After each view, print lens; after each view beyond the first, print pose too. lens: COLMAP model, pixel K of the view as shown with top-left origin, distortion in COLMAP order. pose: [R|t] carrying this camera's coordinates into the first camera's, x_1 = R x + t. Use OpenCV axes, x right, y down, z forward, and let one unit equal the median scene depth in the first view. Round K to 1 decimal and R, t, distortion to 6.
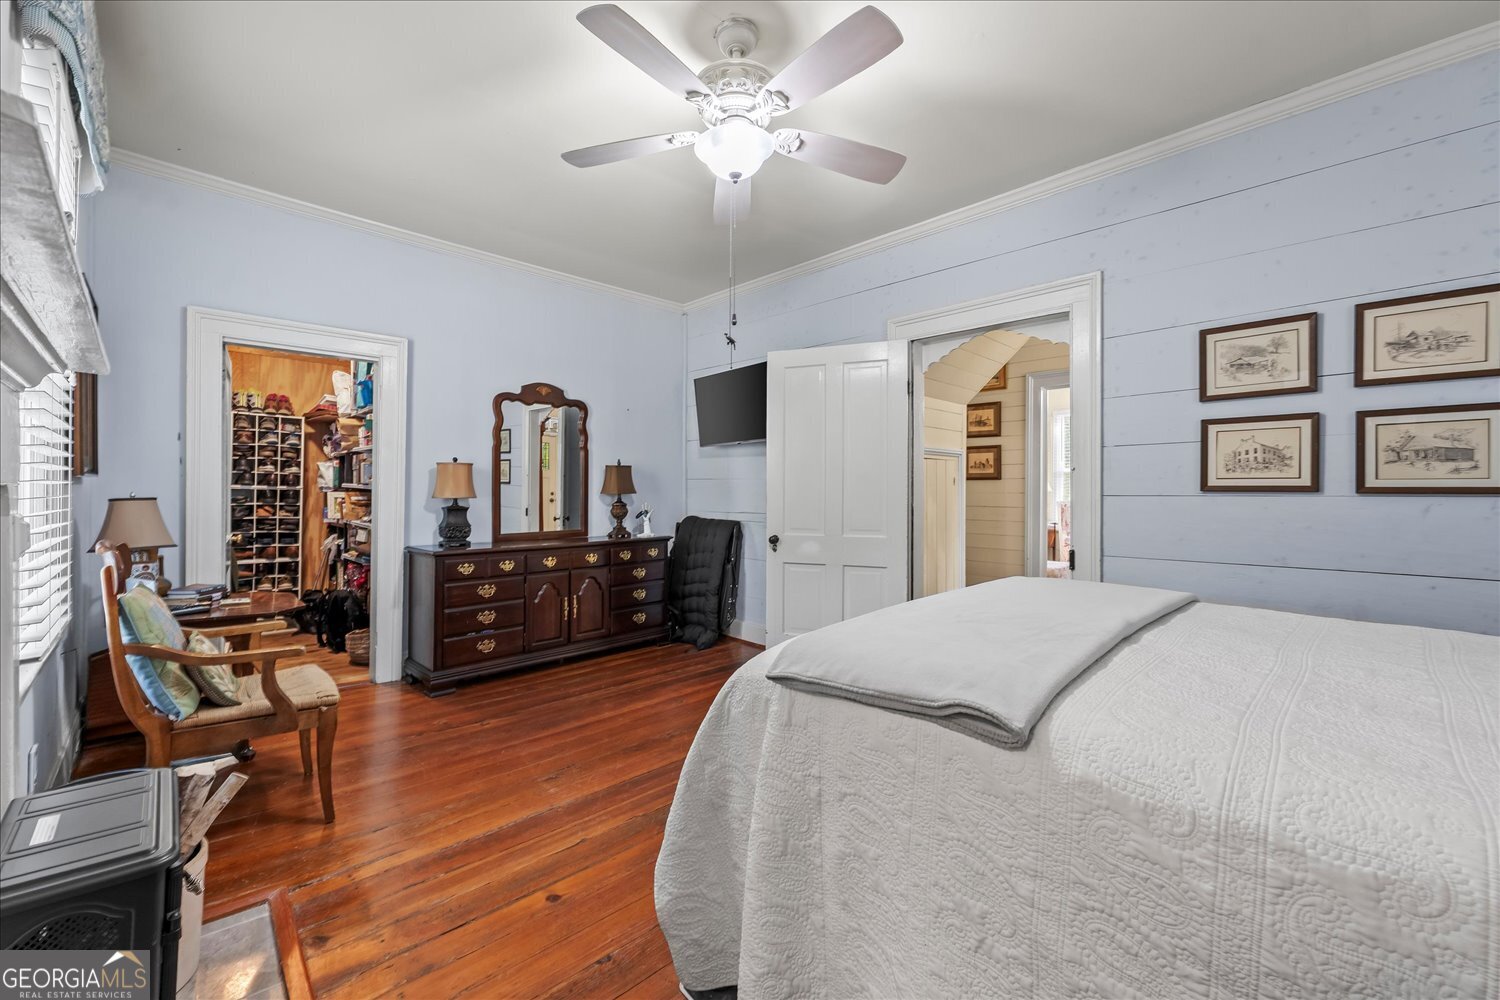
lens RADIAL K [[602.4, 0, 745.7], [0, 602.4, 487.3], [0, 0, 1]] dist [0.000649, 0.000732]
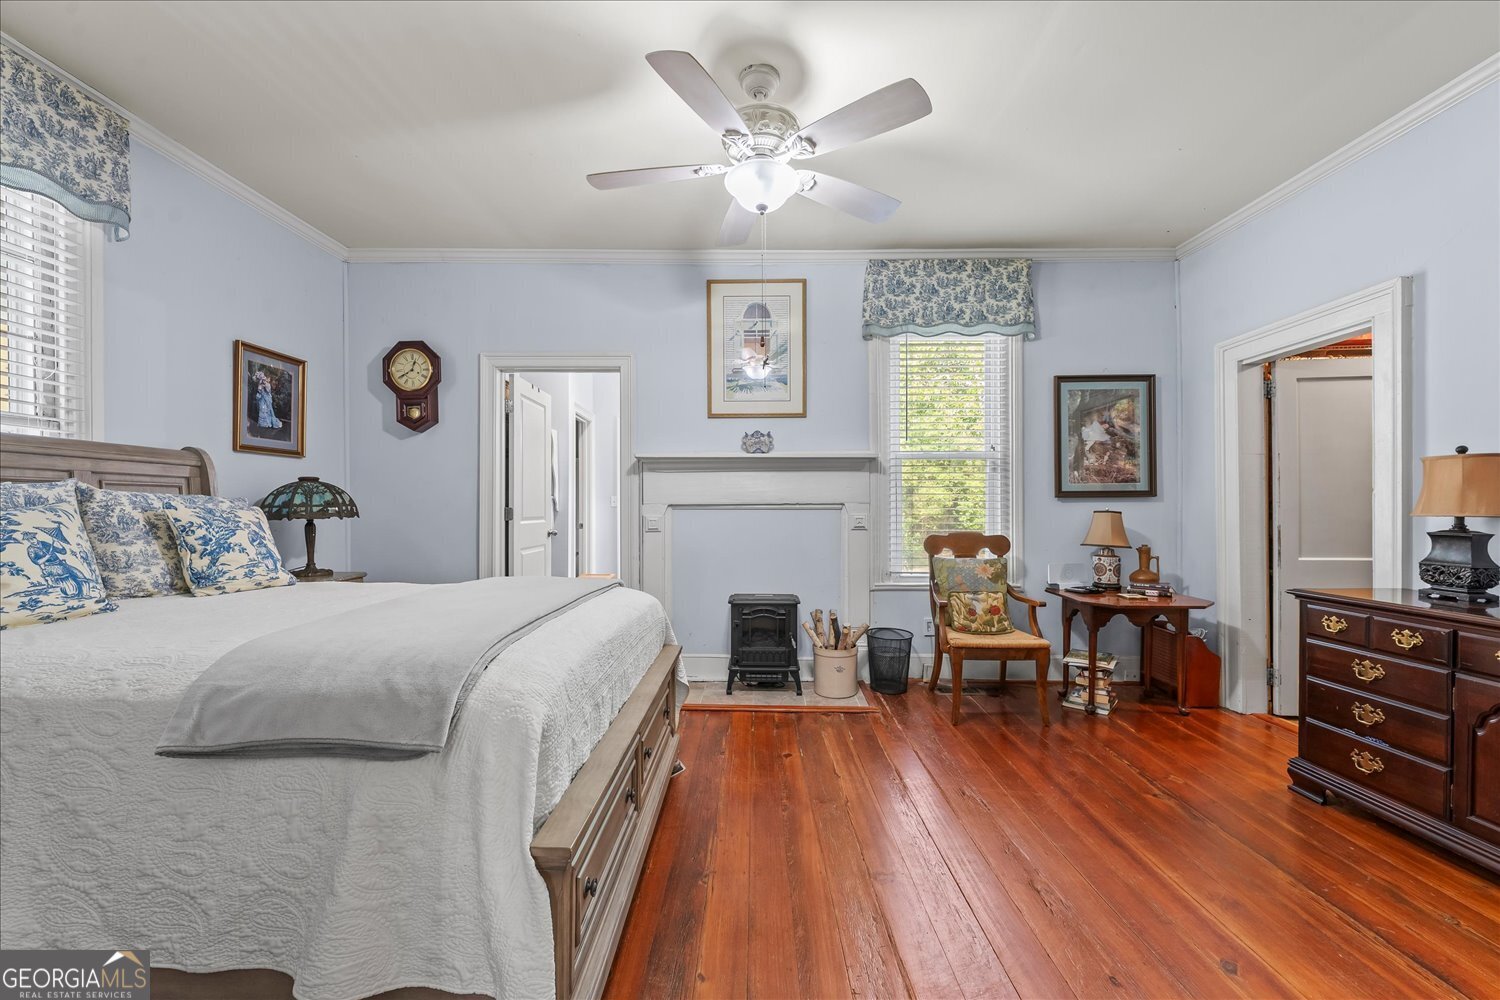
lens RADIAL K [[602.4, 0, 745.4], [0, 602.4, 510.6], [0, 0, 1]] dist [0.000649, 0.000732]
pose [[-0.707175, -0.008574, -0.706987, 0.450667], [-0.005541, 0.999963, -0.006585, 0.021506], [0.707017, -0.000739, -0.707196, 1.030366]]
